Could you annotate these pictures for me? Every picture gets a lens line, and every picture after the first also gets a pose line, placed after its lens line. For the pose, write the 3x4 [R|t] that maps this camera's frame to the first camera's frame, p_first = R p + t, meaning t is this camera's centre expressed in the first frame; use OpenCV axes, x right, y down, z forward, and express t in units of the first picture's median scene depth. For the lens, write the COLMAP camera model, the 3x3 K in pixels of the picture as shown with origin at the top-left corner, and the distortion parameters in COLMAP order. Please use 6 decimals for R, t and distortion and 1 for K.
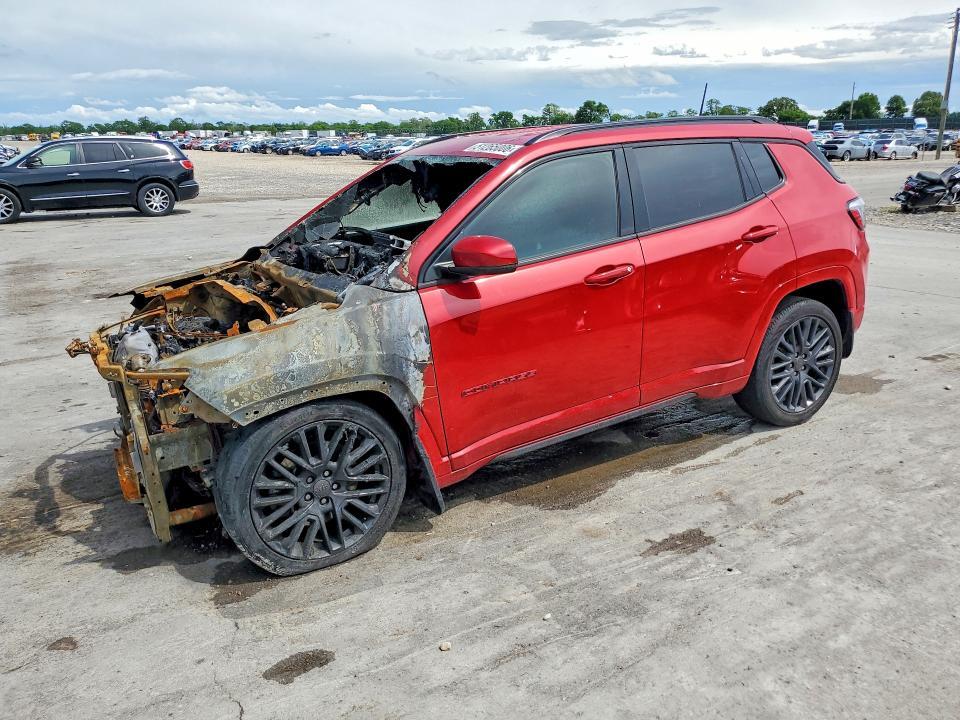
lens RADIAL K [[773.2, 0, 482.3], [0, 773.2, 362.9], [0, 0, 1]] dist [0.009924, 0.003941]
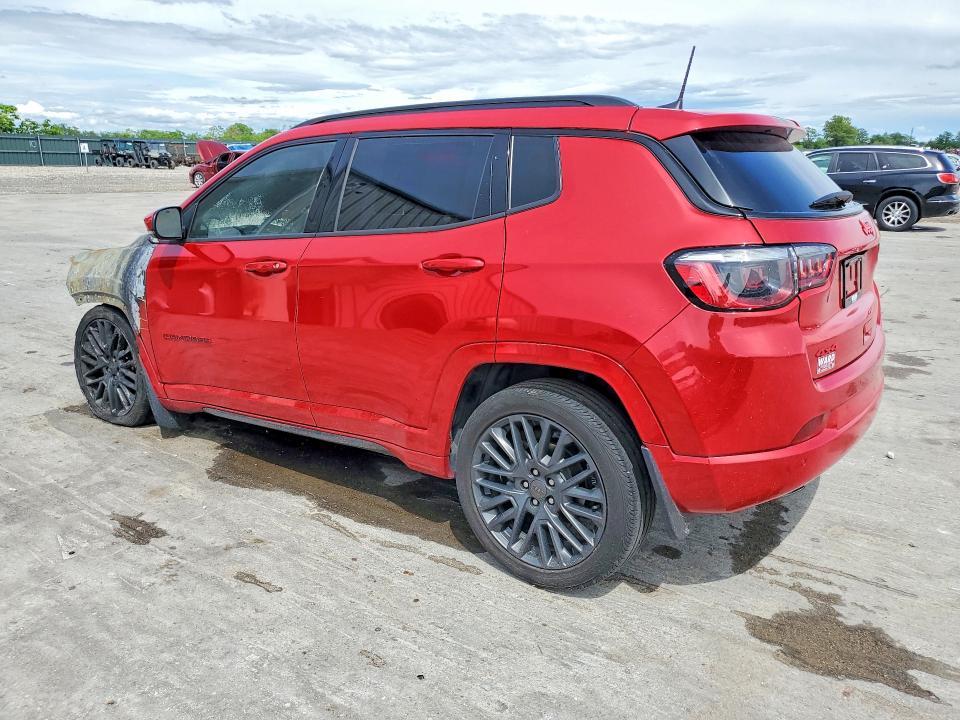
lens RADIAL K [[773.2, 0, 480.0], [0, 773.2, 359.8], [0, 0, 1]] dist [0.009924, 0.003941]
pose [[0.386285, 0.256332, -0.886046, 1.009124], [-0.275514, 0.948820, 0.154378, -0.199548], [0.880270, 0.184484, 0.437138, 0.737600]]
